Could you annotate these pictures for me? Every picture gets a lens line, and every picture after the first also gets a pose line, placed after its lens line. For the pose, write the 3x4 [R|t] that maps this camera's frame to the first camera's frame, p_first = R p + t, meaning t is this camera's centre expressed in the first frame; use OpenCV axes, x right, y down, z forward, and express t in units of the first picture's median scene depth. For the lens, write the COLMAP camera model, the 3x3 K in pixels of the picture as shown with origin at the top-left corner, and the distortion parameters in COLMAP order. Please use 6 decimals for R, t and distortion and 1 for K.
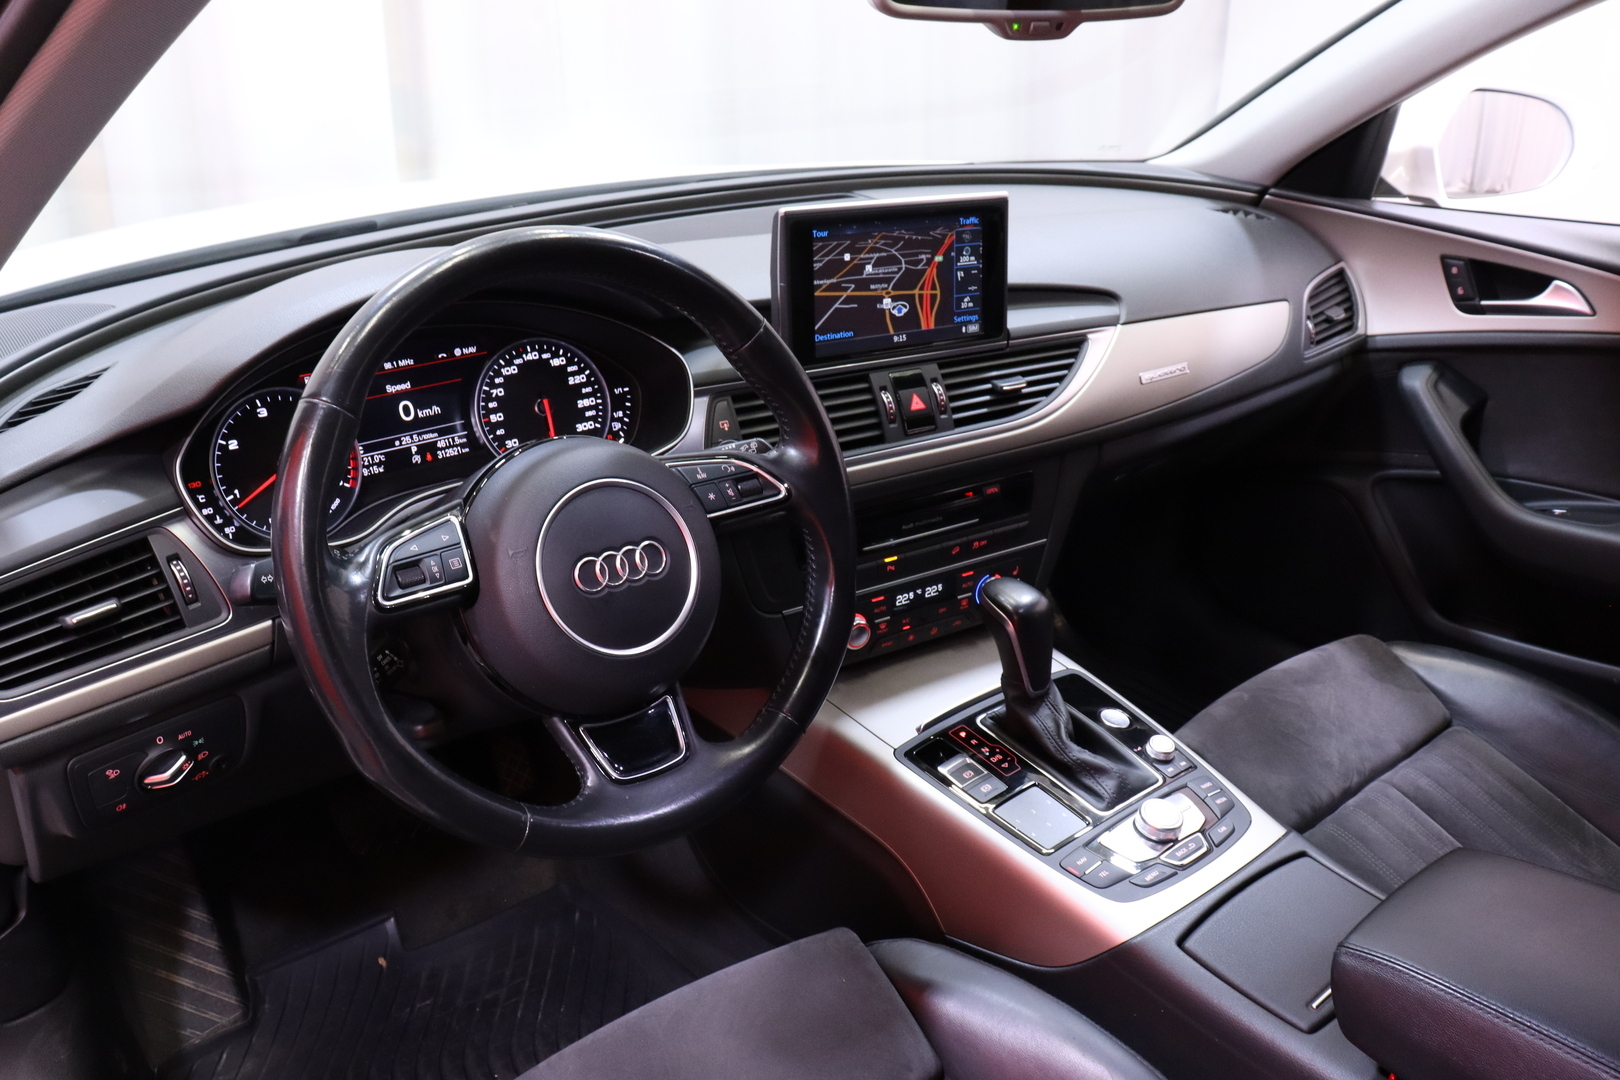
lens RADIAL K [[1335.9, 0, 810.0], [0, 1335.9, 540.0], [0, 0, 1]] dist [-0.113570, 0.003392]
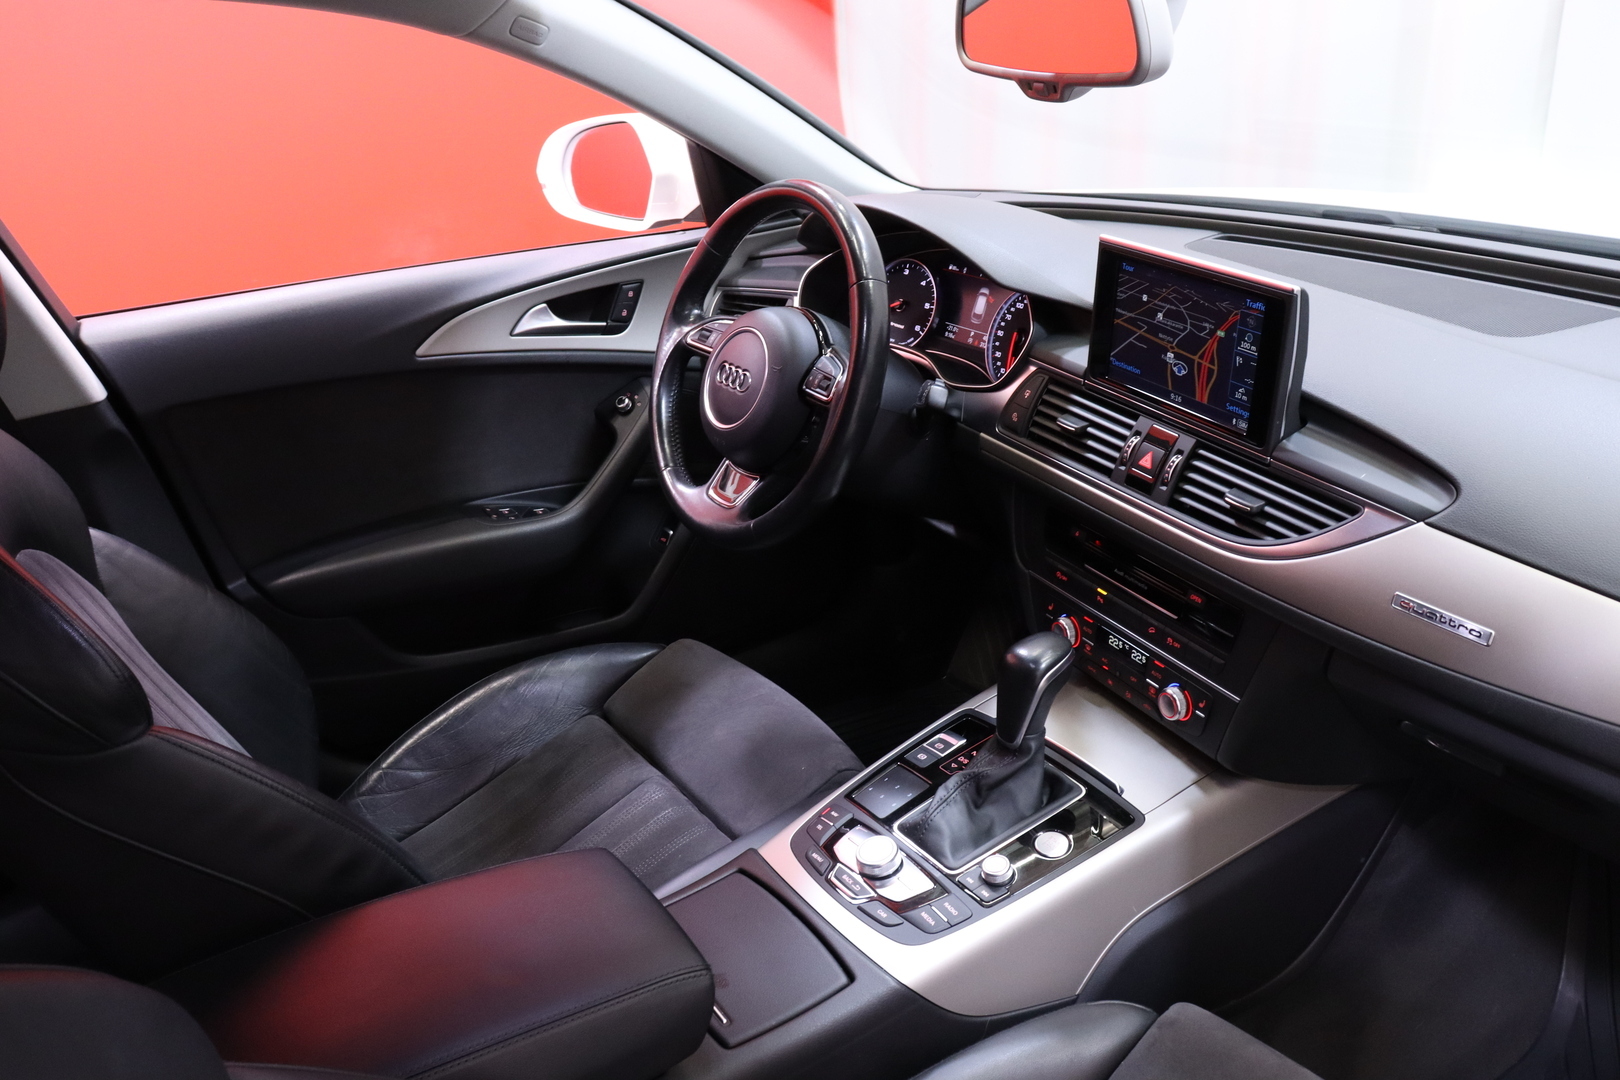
lens RADIAL K [[1335.9, 0, 810.0], [0, 1335.9, 540.0], [0, 0, 1]] dist [-0.113570, 0.003392]
pose [[-0.108265, 0.398236, -0.910872, 1.017692], [-0.338654, 0.846680, 0.410423, -0.369171], [0.934662, 0.352904, 0.043198, 0.743439]]
